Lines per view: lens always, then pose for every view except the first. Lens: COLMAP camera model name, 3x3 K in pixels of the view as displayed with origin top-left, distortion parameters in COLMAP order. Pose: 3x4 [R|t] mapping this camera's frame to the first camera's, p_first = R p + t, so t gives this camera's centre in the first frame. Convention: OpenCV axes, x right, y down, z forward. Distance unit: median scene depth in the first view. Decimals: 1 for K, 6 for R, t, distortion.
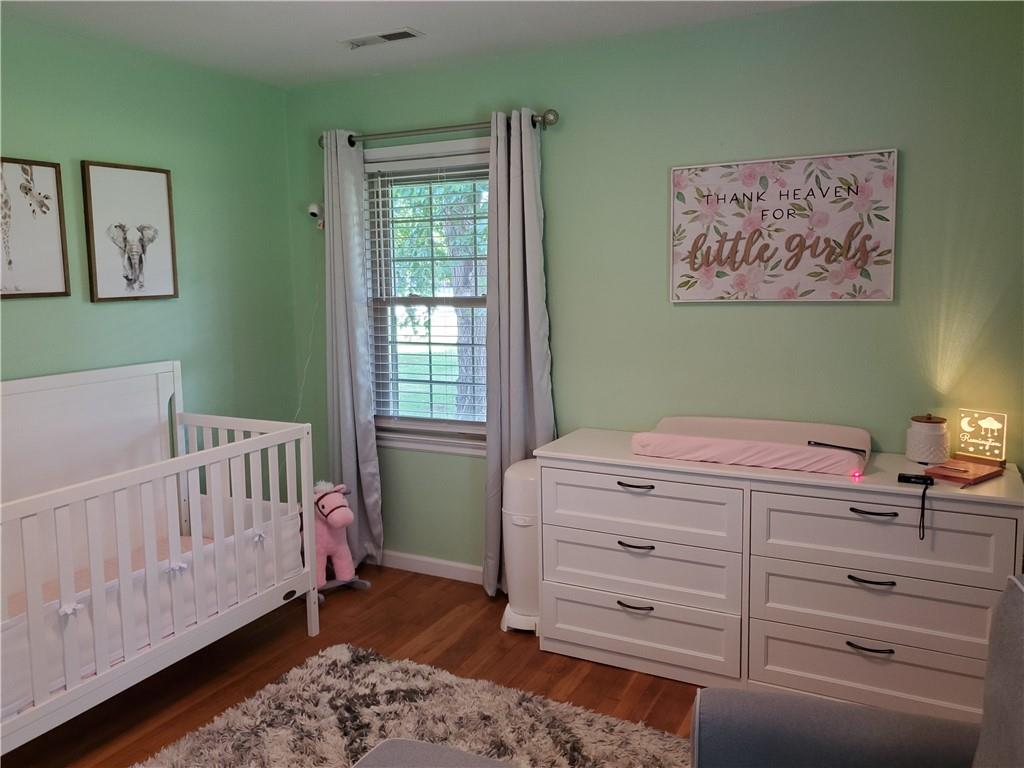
lens RADIAL K [[796.9, 0, 512.5], [0, 796.9, 368.4], [0, 0, 1]] dist [-0.000609, -0.001473]
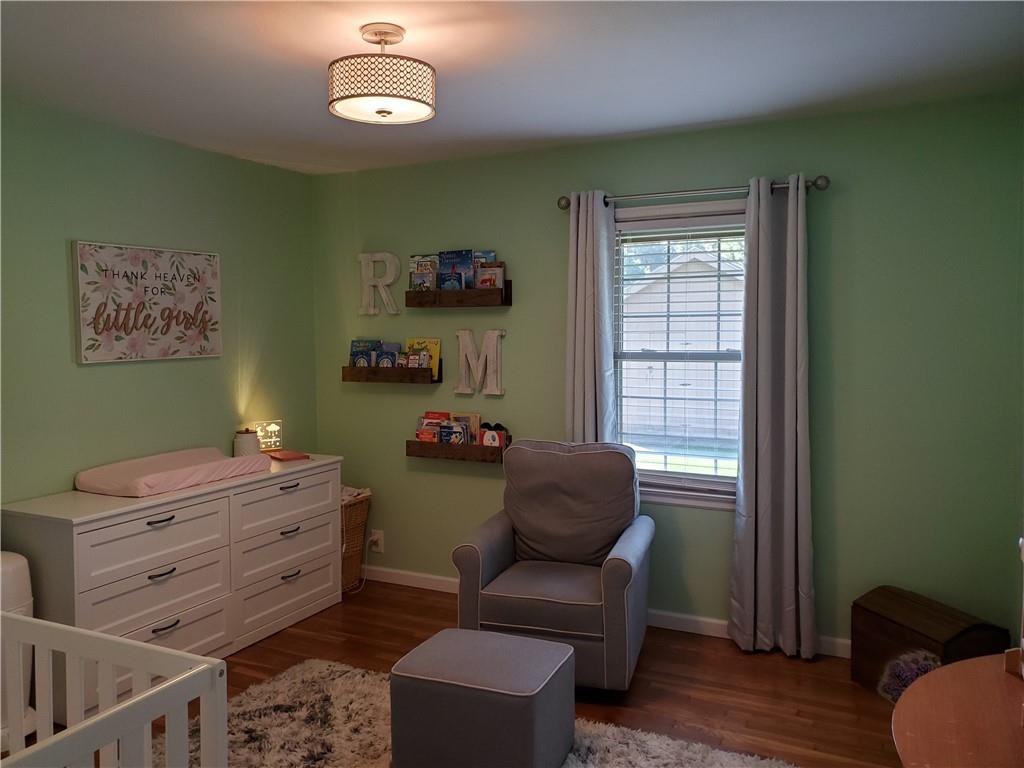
lens RADIAL K [[796.9, 0, 512.5], [0, 796.9, 368.4], [0, 0, 1]] dist [-0.000609, -0.001473]
pose [[-0.019911, -0.035636, 0.999166, -0.946464], [0.124321, 0.991520, 0.037840, -0.047797], [-0.992042, 0.124971, -0.015312, 0.464456]]
